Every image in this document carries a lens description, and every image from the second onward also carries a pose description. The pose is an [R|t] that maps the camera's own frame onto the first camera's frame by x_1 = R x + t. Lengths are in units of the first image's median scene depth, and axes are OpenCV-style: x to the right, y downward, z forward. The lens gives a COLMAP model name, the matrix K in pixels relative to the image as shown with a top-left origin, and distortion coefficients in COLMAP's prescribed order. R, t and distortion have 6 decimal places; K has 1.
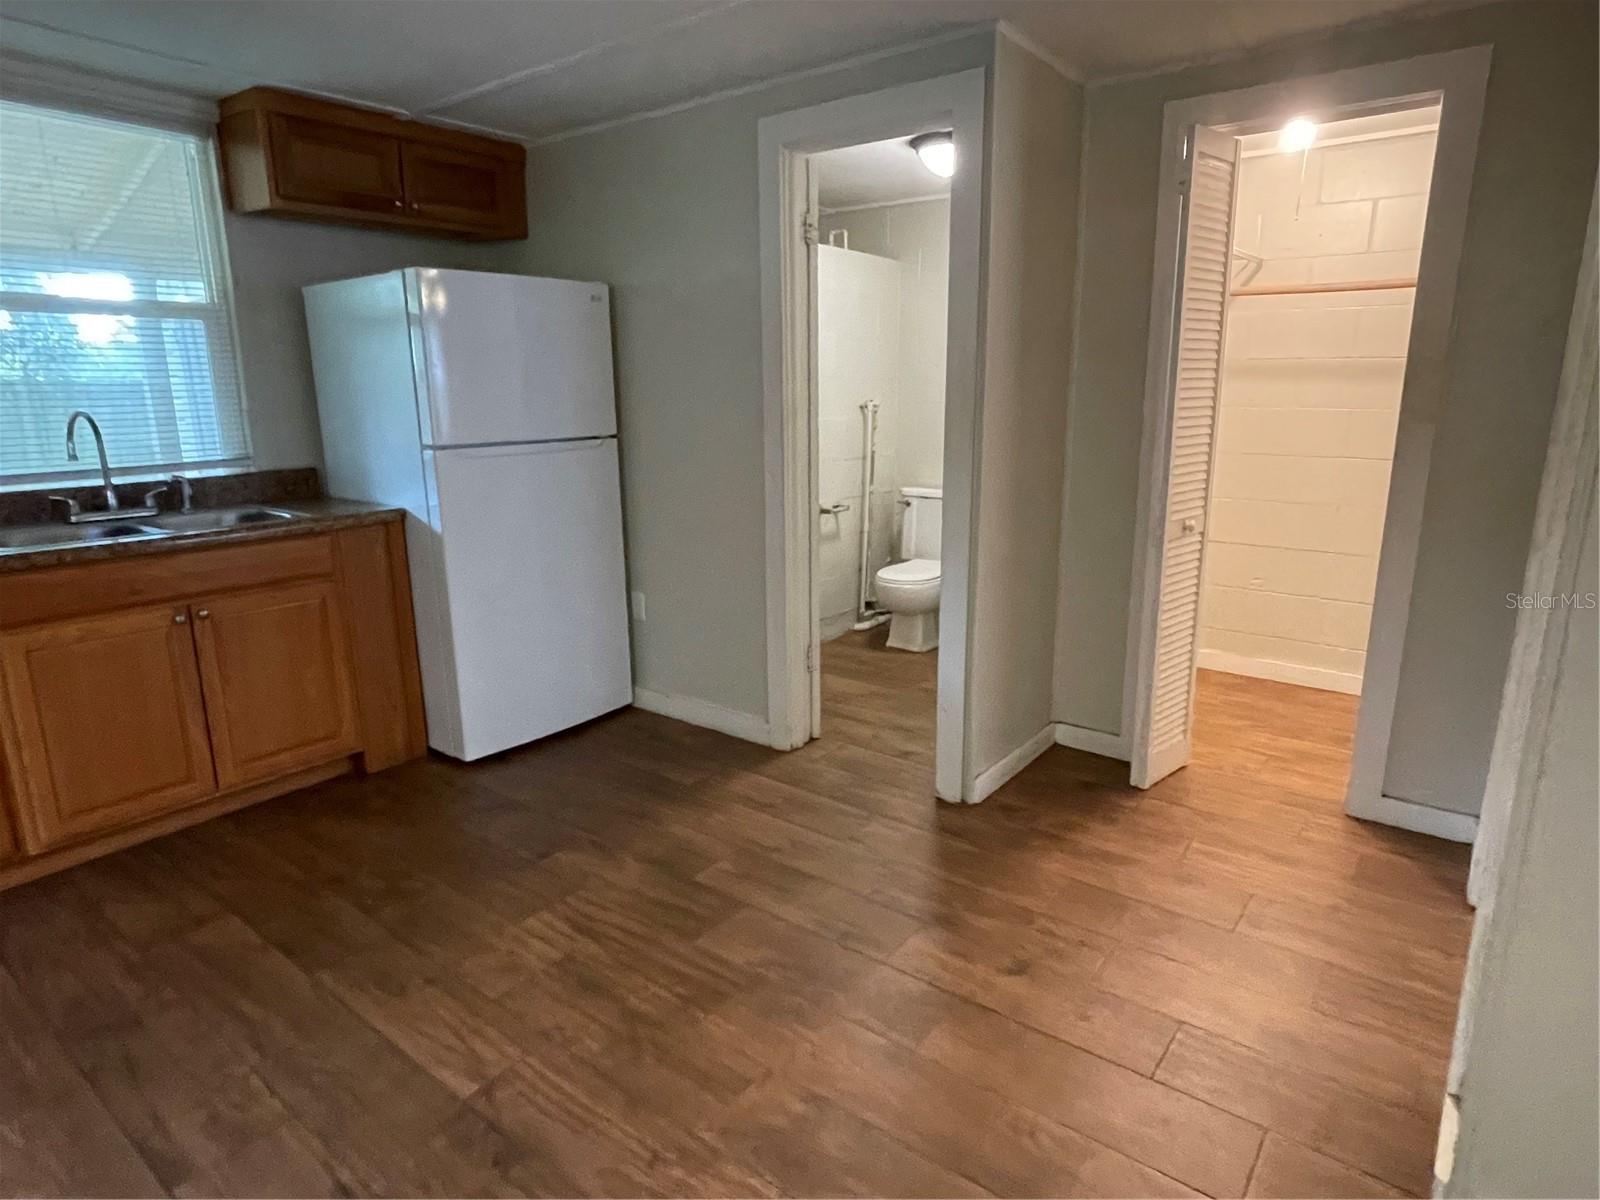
lens RADIAL K [[910.1, 0, 805.7], [0, 910.1, 598.0], [0, 0, 1]] dist [-0.022050, 0.005039]
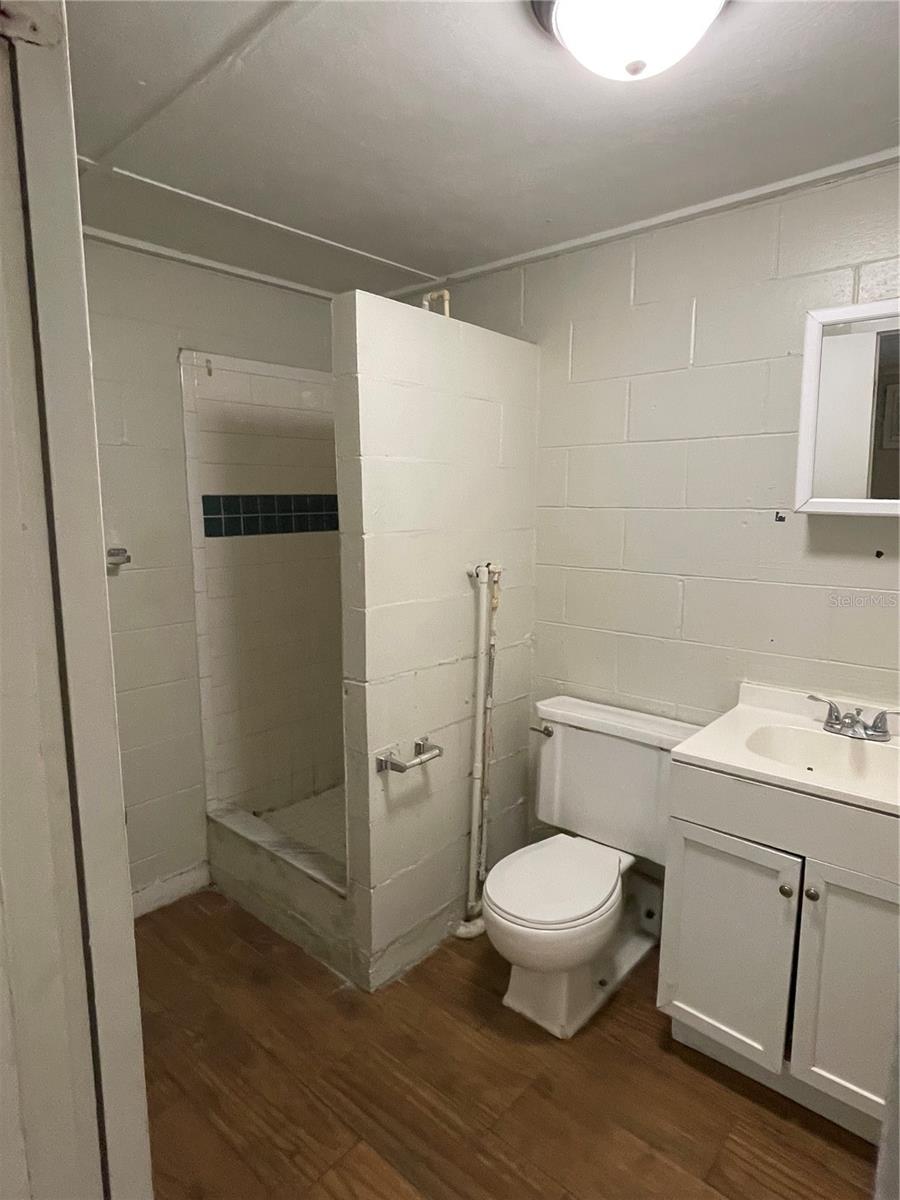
lens RADIAL K [[682.6, 0, 447.9], [0, 682.6, 596.5], [0, 0, 1]] dist [-0.022050, 0.005039]
pose [[0.997696, 0.013843, -0.066411, 0.076278], [-0.018791, 0.997047, -0.074465, -0.161415], [0.065184, 0.075541, 0.995010, 0.548278]]
